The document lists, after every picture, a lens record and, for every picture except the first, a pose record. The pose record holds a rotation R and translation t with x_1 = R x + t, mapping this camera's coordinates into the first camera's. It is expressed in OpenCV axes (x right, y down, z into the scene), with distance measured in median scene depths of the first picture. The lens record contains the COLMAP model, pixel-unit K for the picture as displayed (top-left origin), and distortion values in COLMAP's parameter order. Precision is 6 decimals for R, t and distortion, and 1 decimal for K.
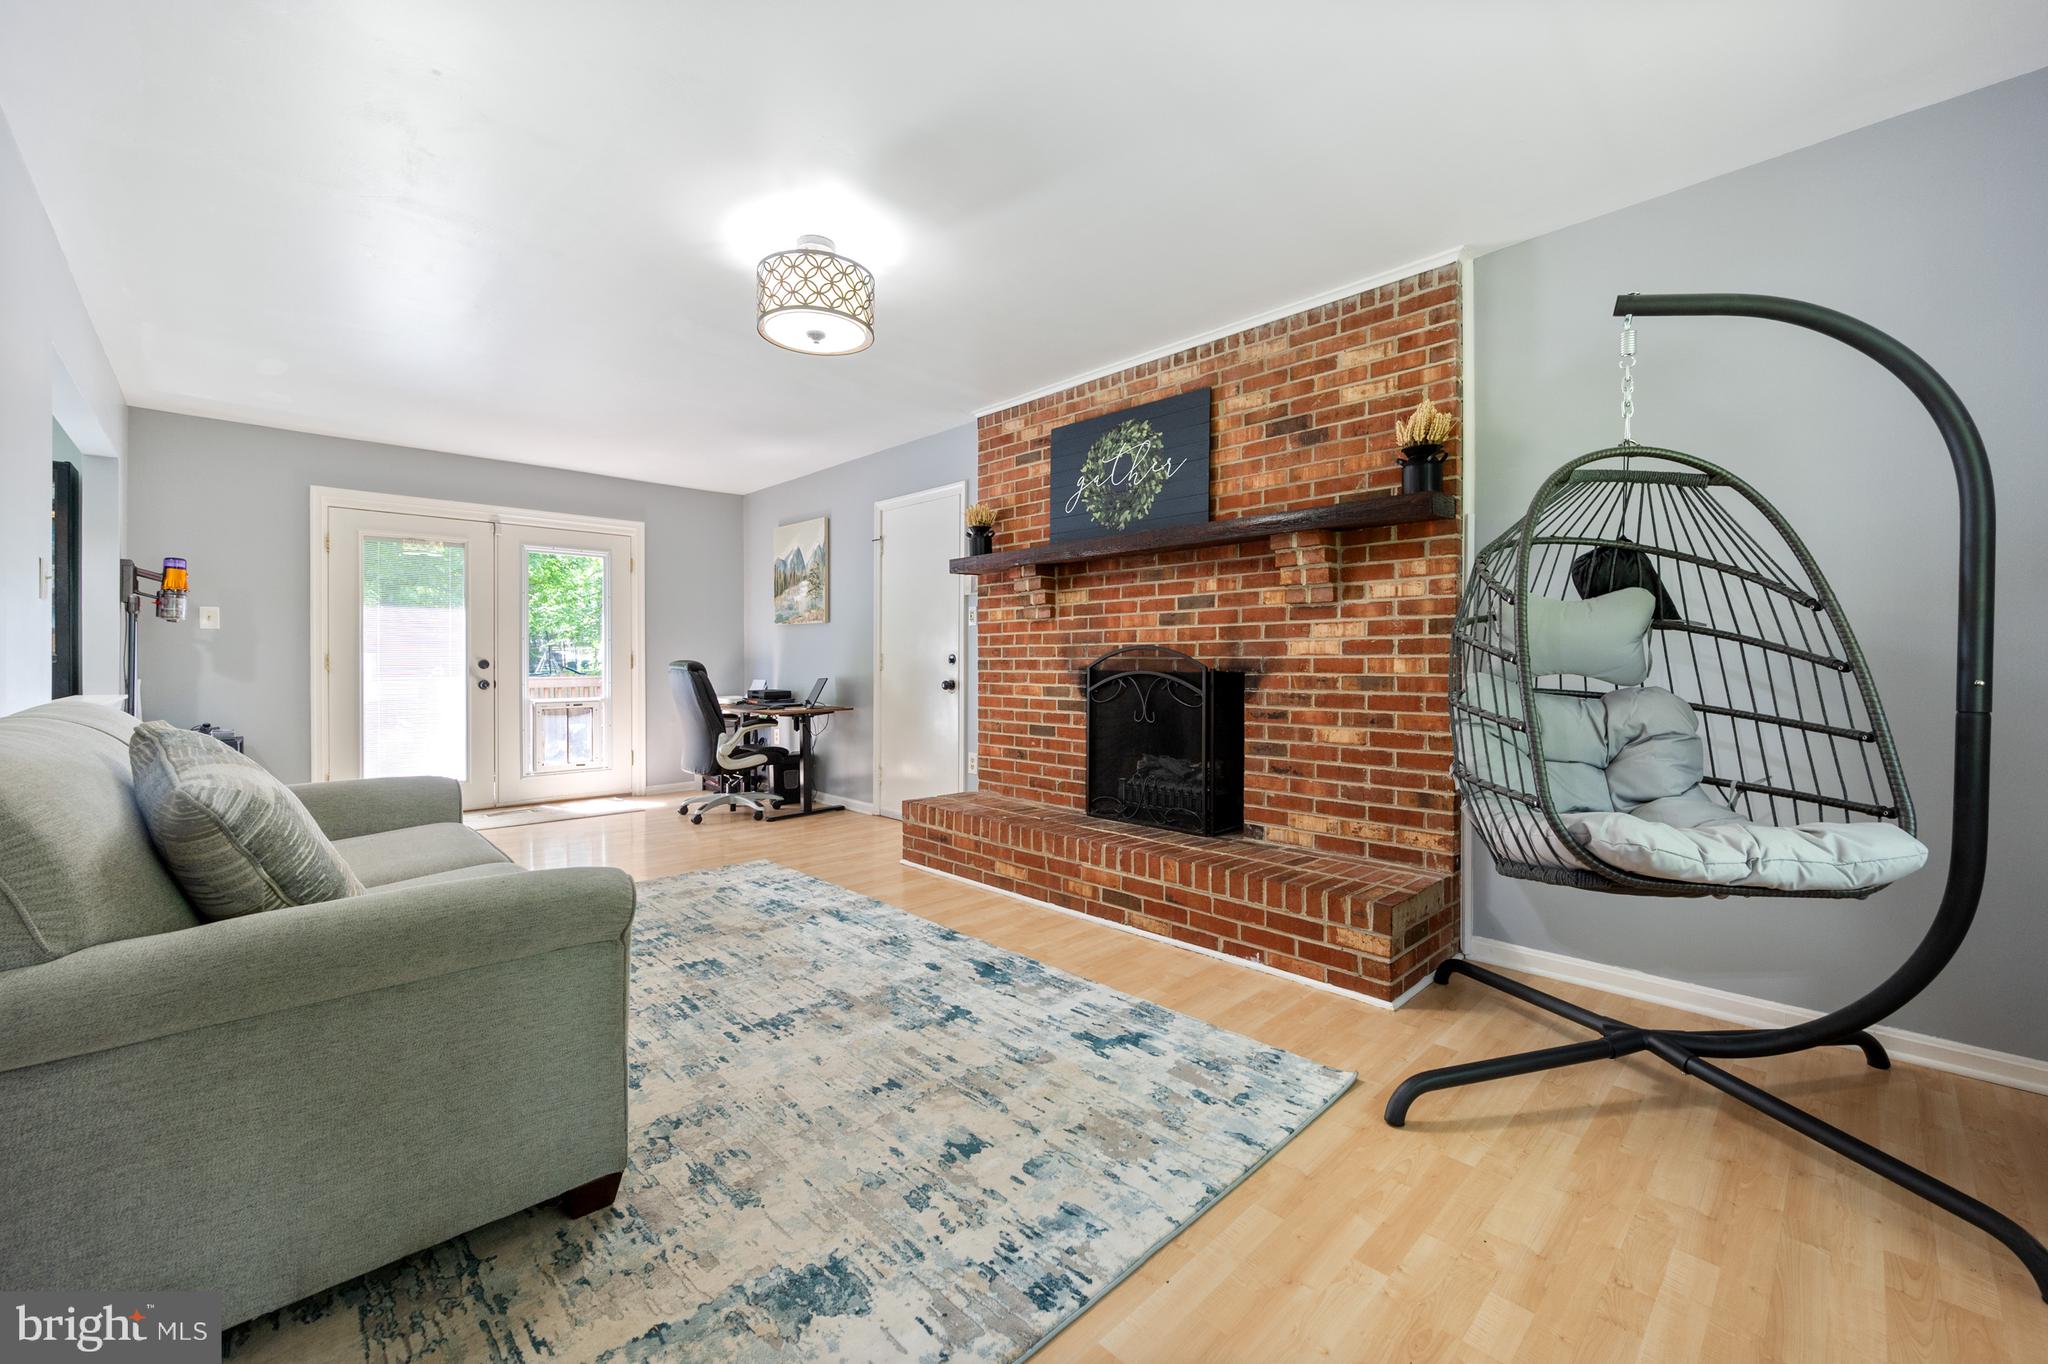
lens RADIAL K [[815.7, 0, 1022.8], [0, 815.7, 663.8], [0, 0, 1]] dist [-0.001651, -0.000198]
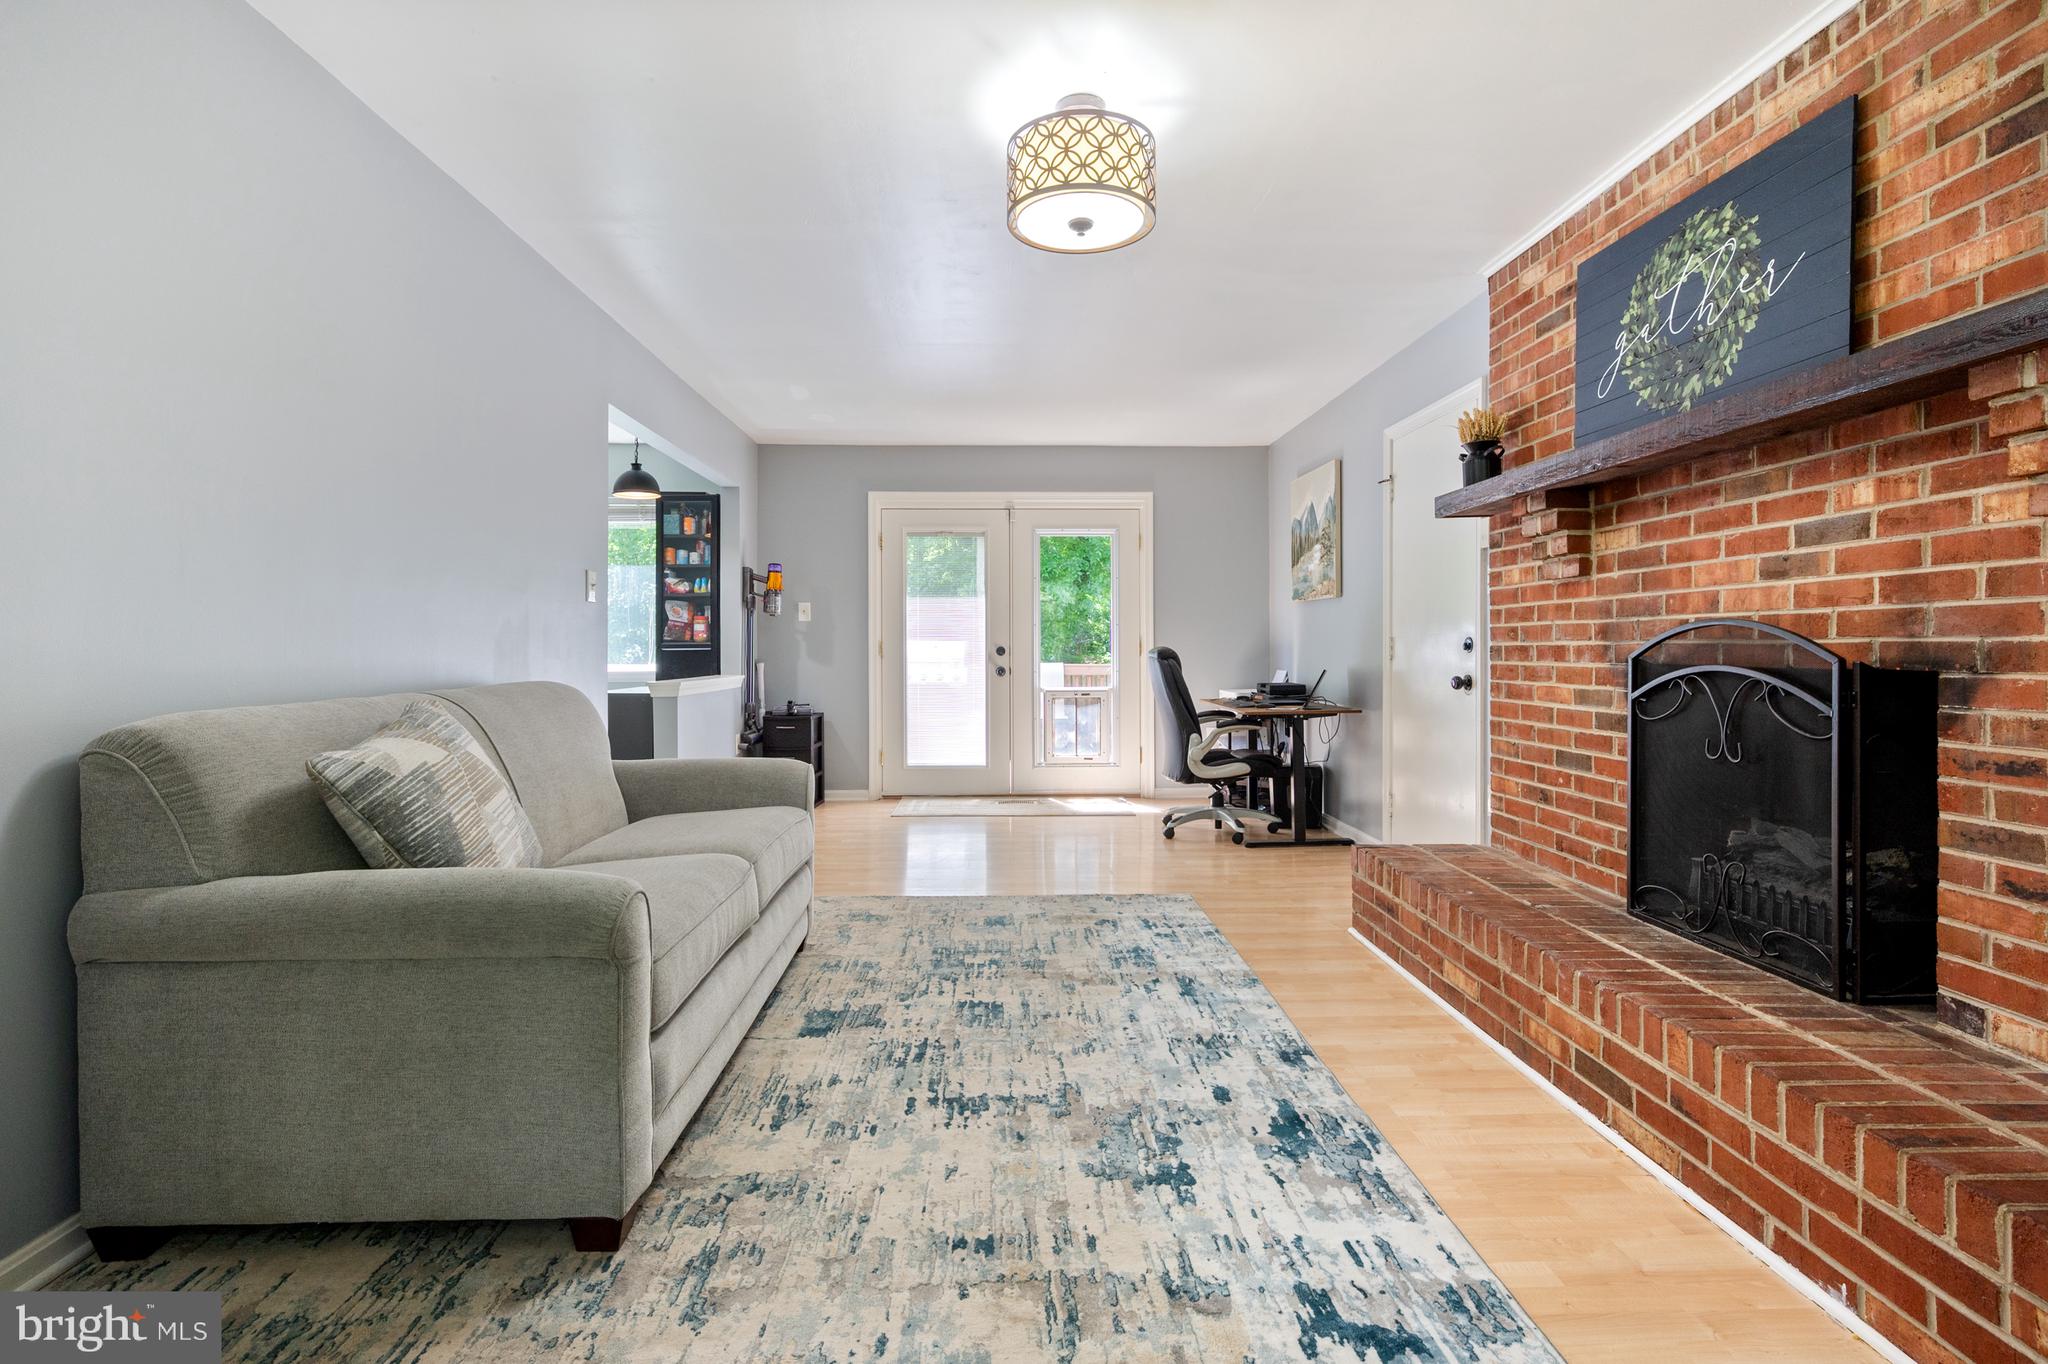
lens RADIAL K [[961.4, 0, 1022.1], [0, 961.4, 645.6], [0, 0, 1]] dist [-0.000030, -0.000654]
pose [[0.741724, -0.002724, -0.670700, 0.273382], [-0.000060, 0.999991, -0.004128, -0.002318], [0.670706, 0.003102, 0.741717, 0.254505]]
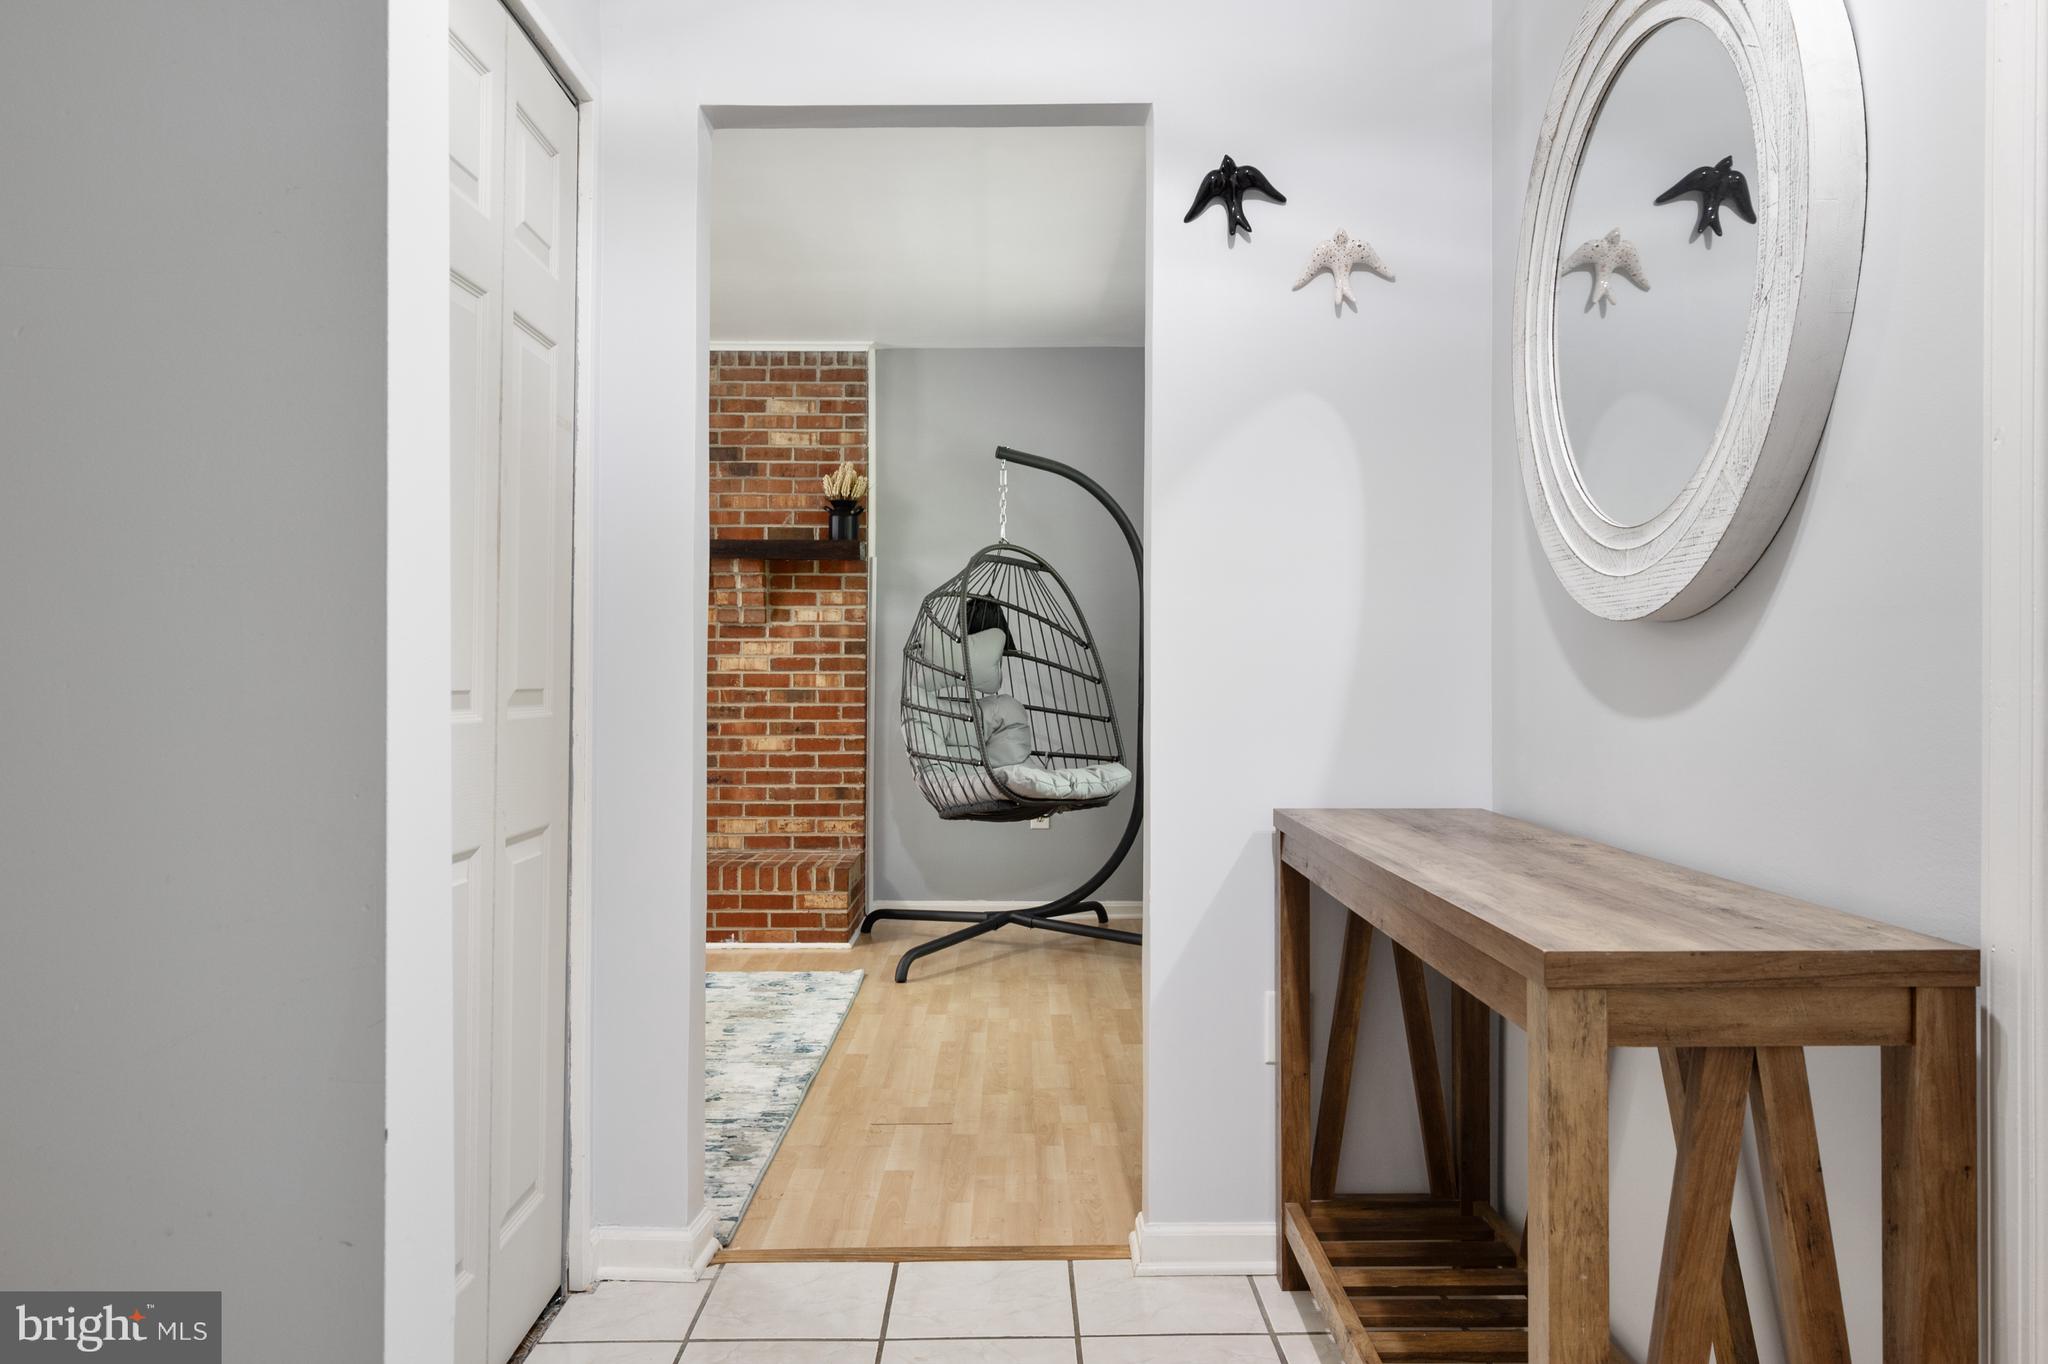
lens RADIAL K [[1430.2, 0, 1024.0], [0, 1430.2, 682.0], [0, 0, 1]] dist [0.000371, 0.000040]
pose [[0.691772, -0.002726, 0.722111, -0.769121], [-0.000552, 0.999991, 0.004303, -0.004370], [-0.722116, -0.003376, 0.691764, -0.592473]]
